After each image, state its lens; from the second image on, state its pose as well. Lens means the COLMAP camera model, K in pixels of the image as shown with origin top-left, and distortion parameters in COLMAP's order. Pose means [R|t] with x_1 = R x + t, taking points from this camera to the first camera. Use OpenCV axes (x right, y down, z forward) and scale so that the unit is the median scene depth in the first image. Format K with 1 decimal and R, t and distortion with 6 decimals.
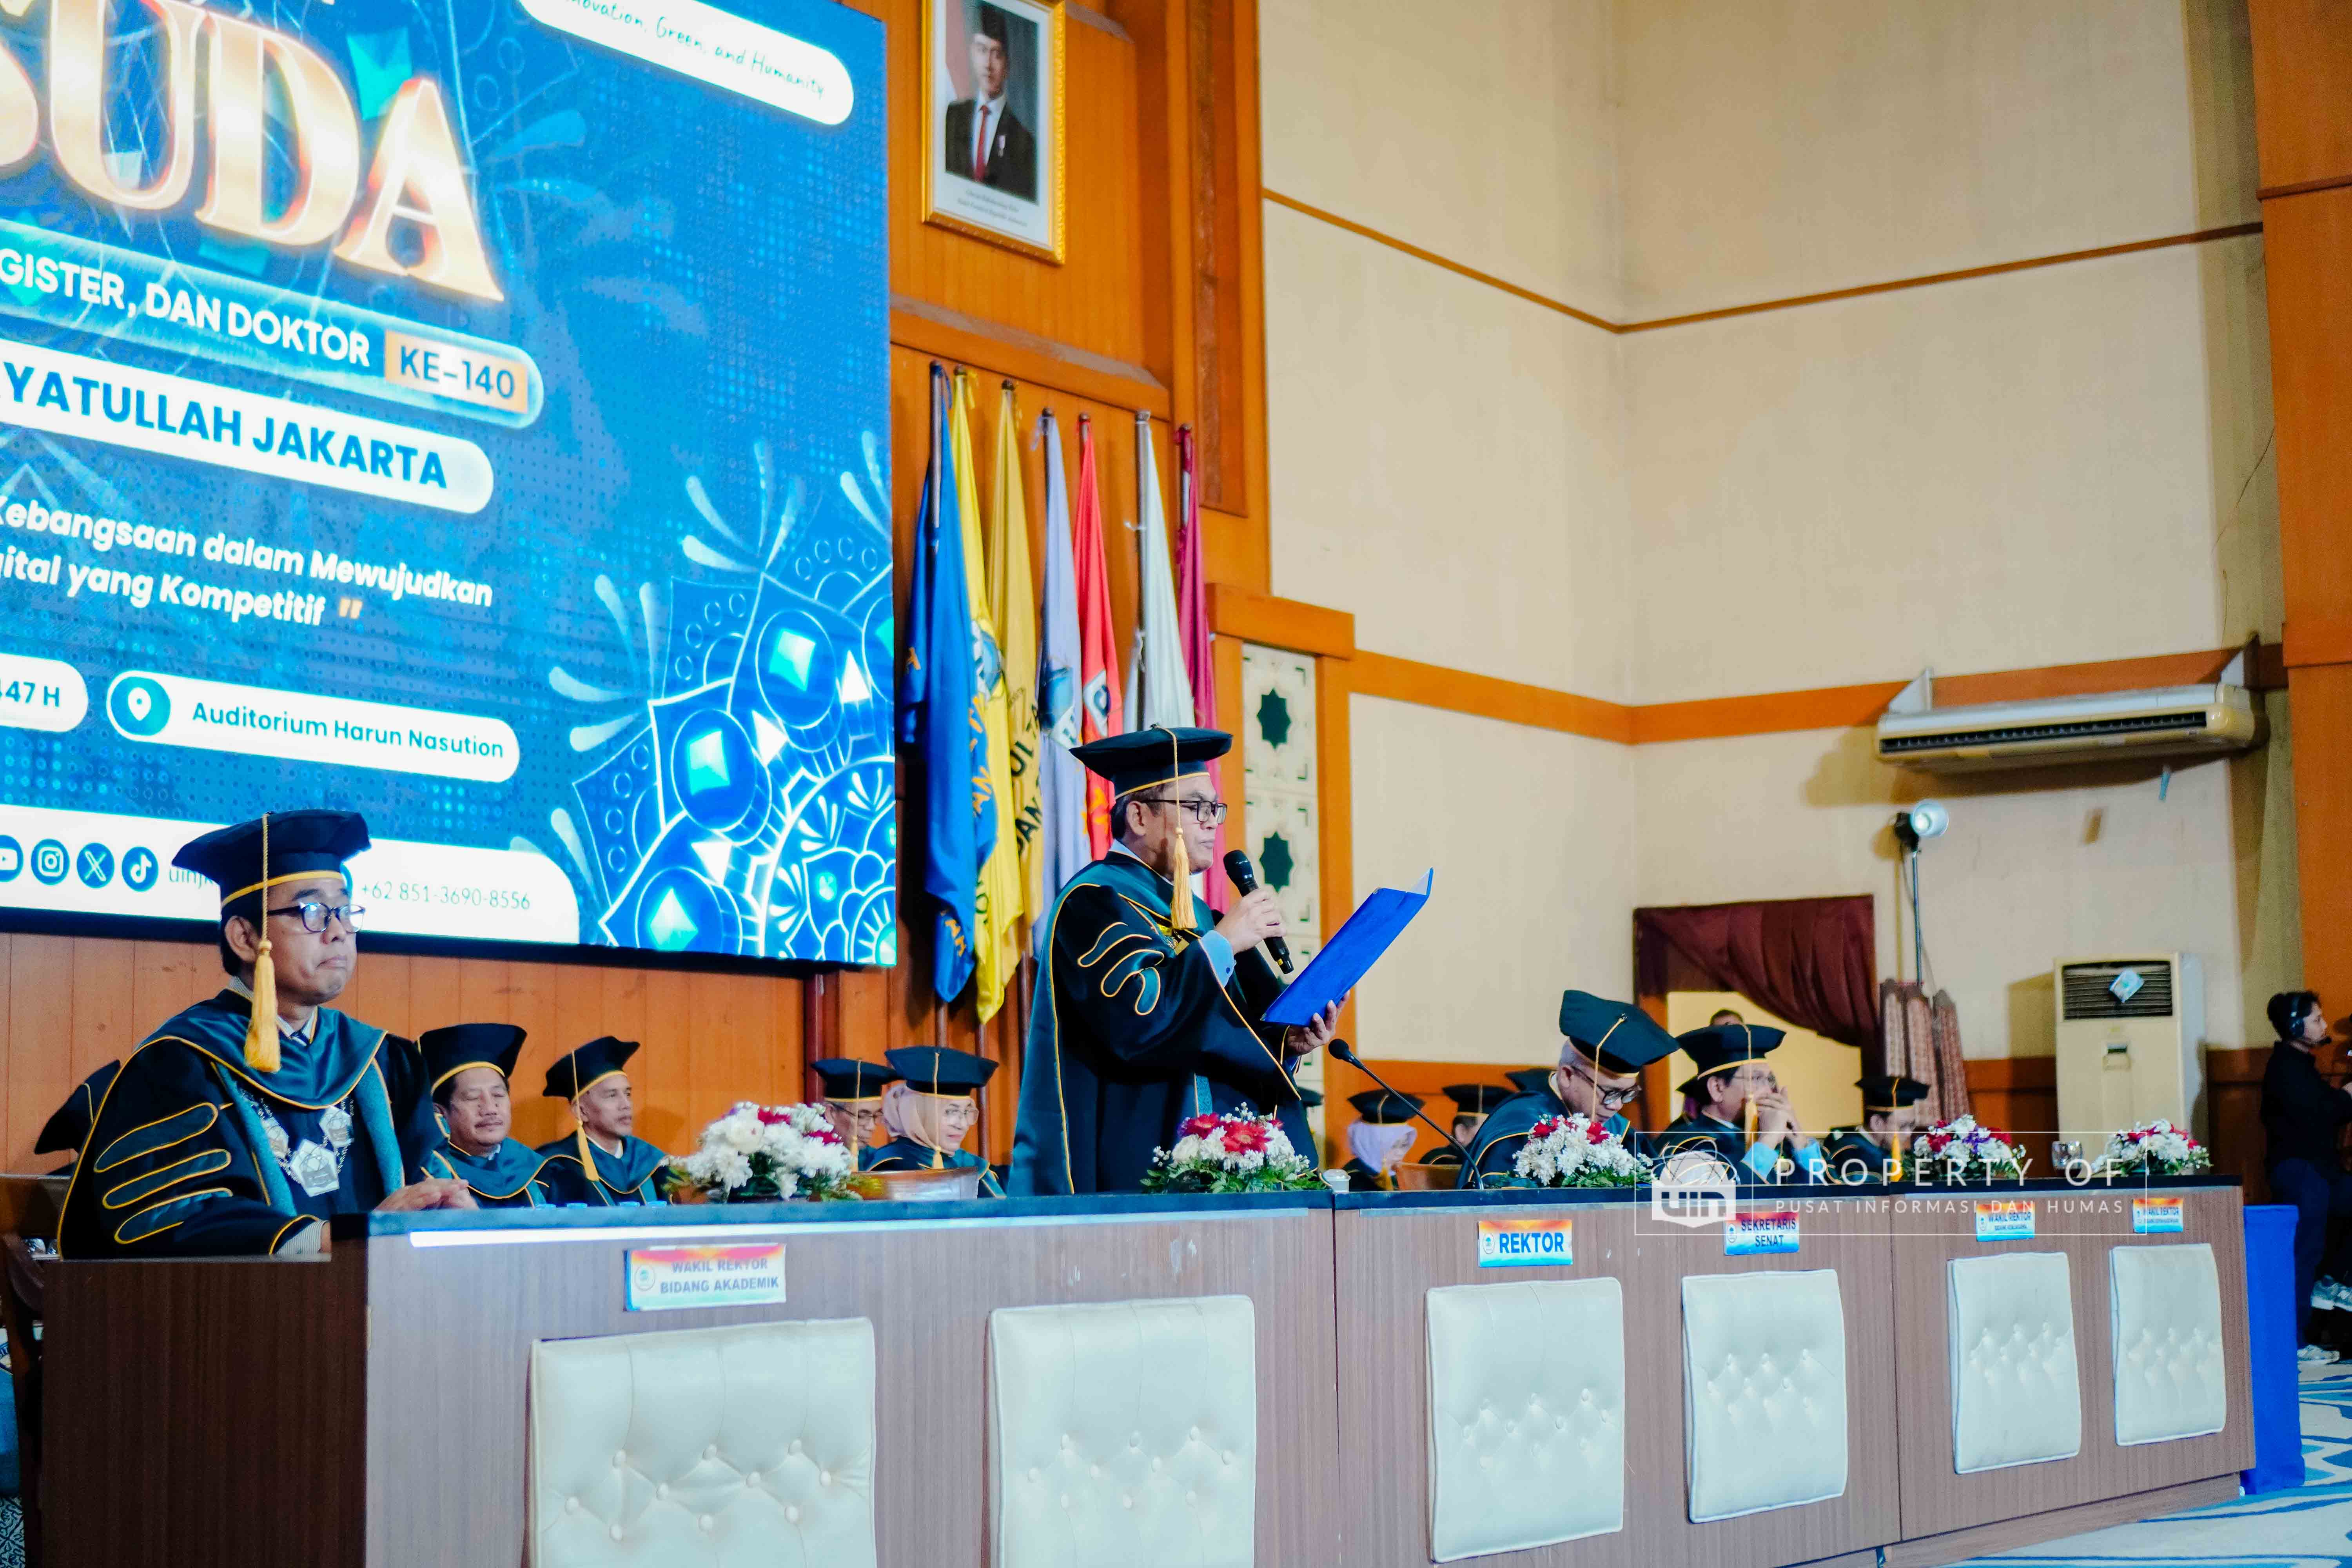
lens RADIAL K [[3582.5, 0, 1251.4], [0, 3582.5, 753.2], [0, 0, 1]] dist [-0.013769, -0.013385]
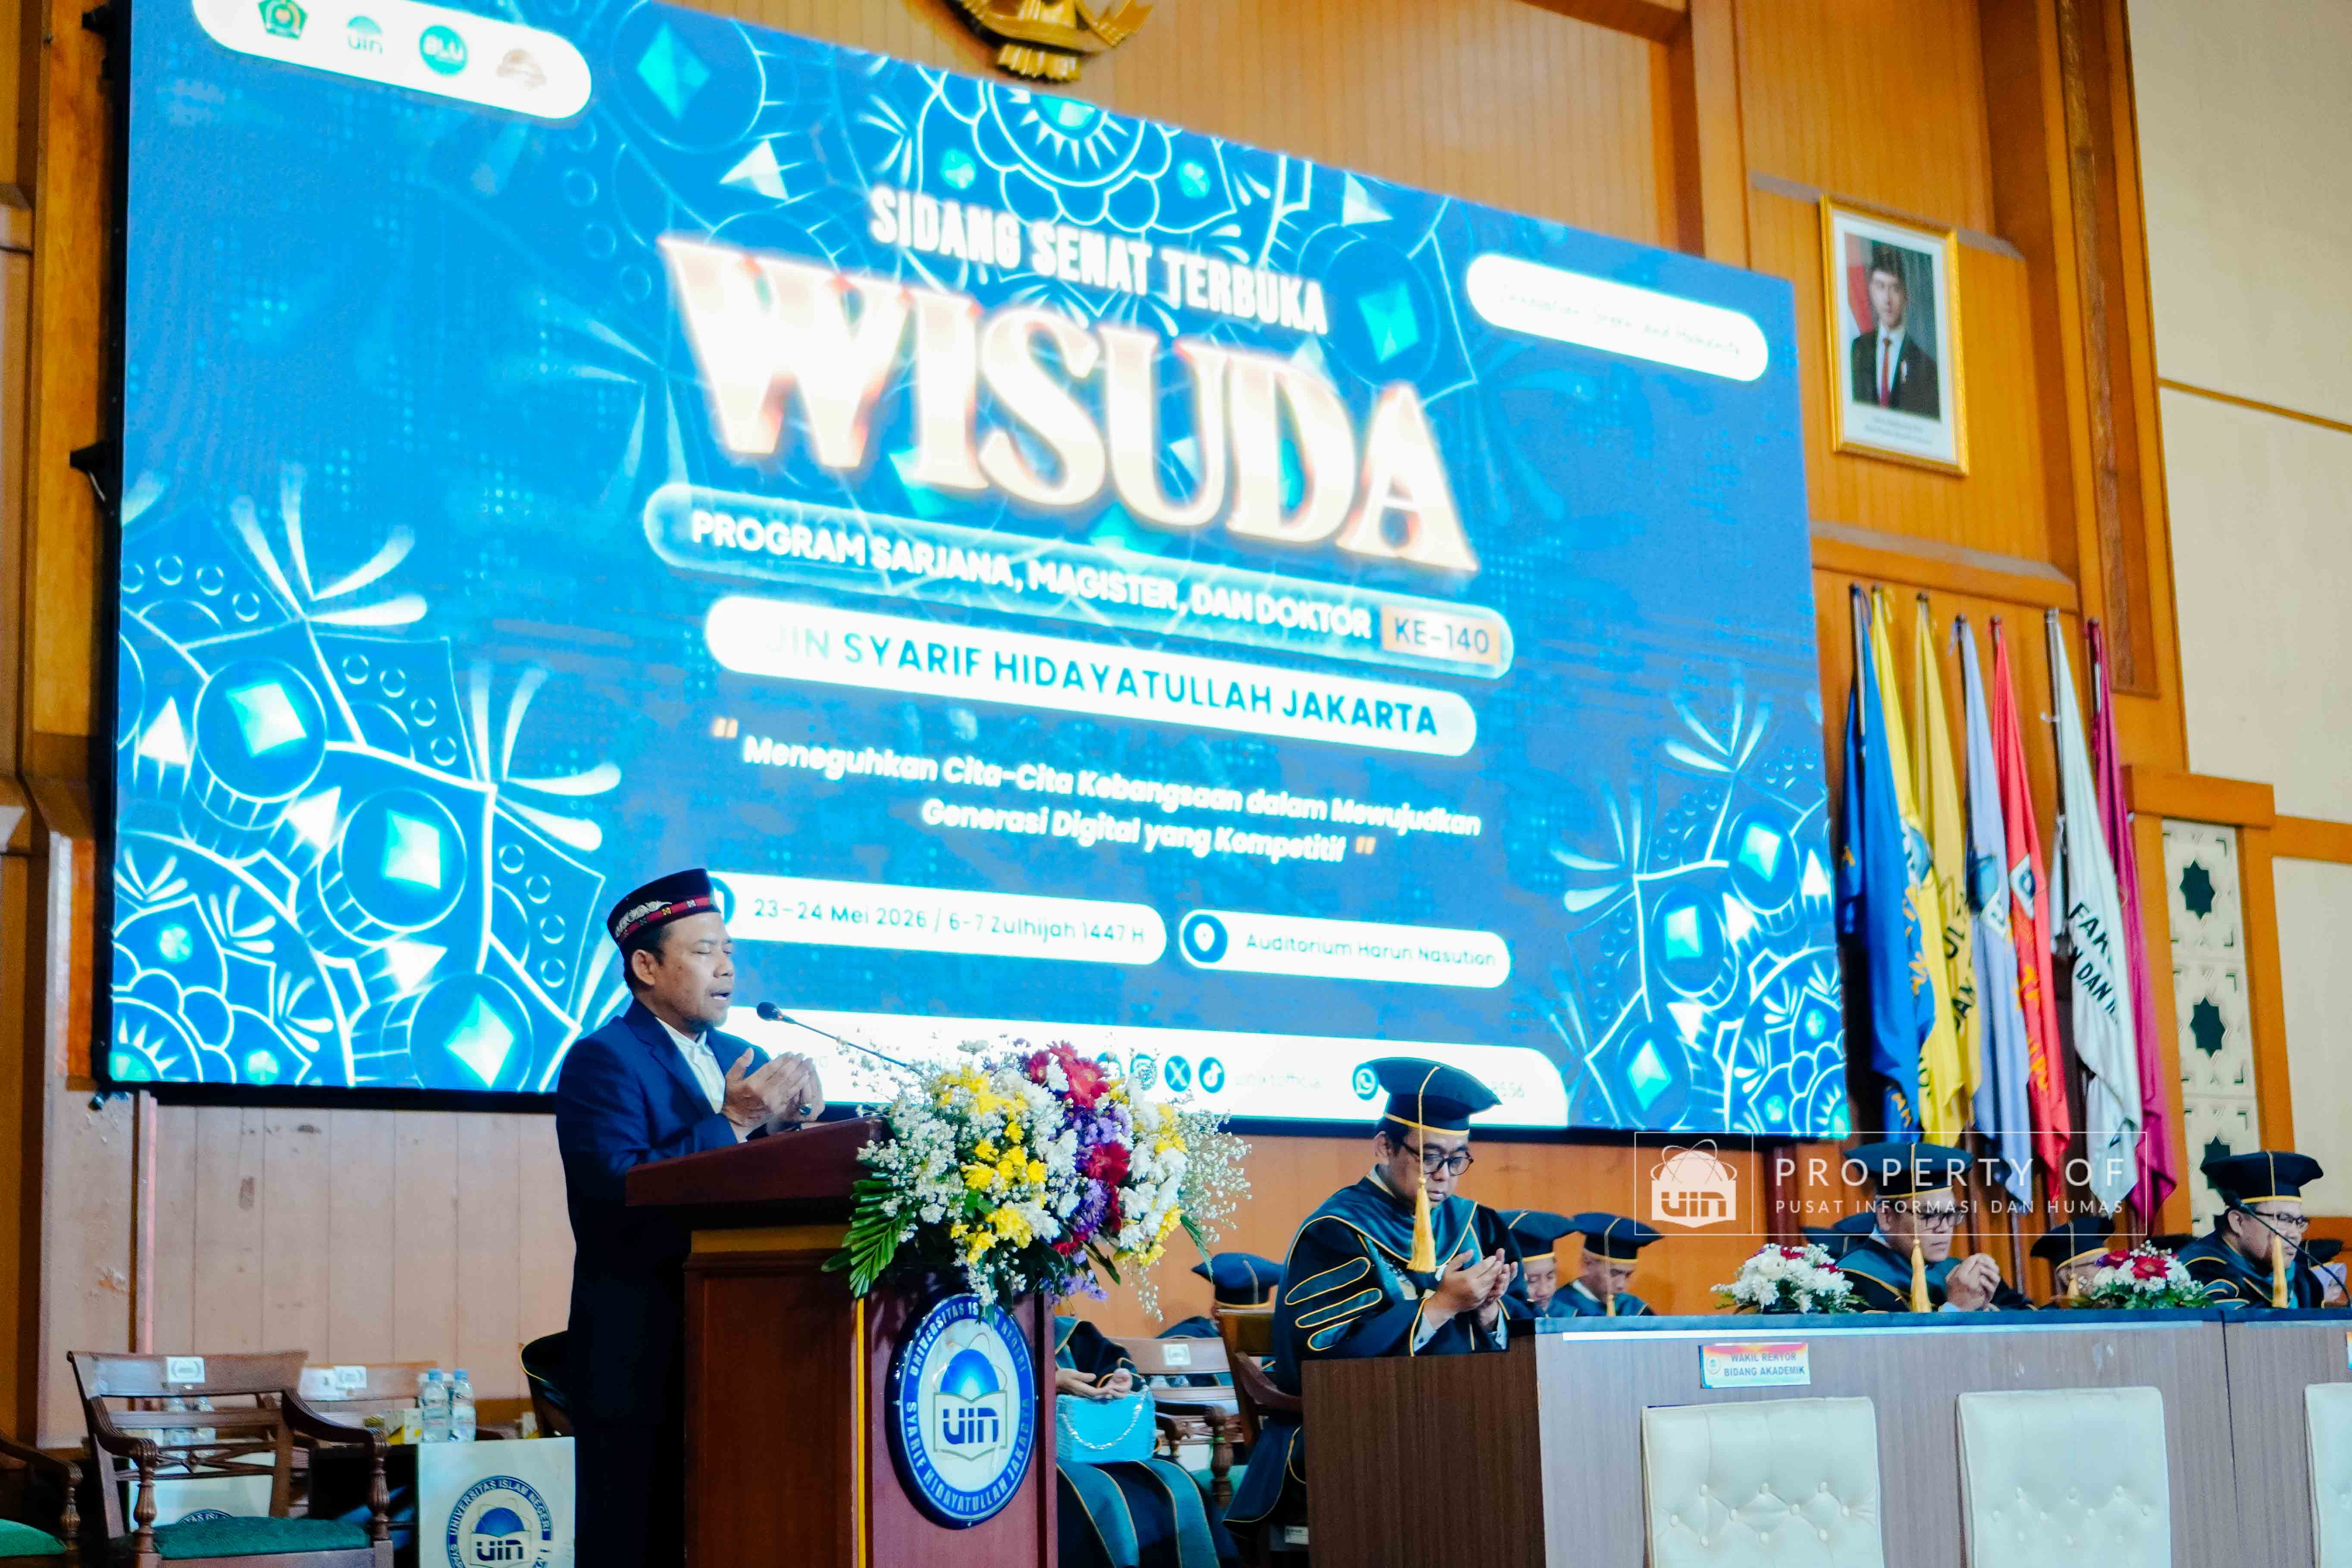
lens RADIAL K [[3838.4, 0, 1181.7], [0, 3838.4, 703.1], [0, 0, 1]] dist [0.011331, -0.053262]
pose [[0.965158, -0.056604, -0.255474, 0.013569], [0.042915, 0.997344, -0.058847, -0.014870], [0.258126, 0.045833, 0.965023, -0.222322]]
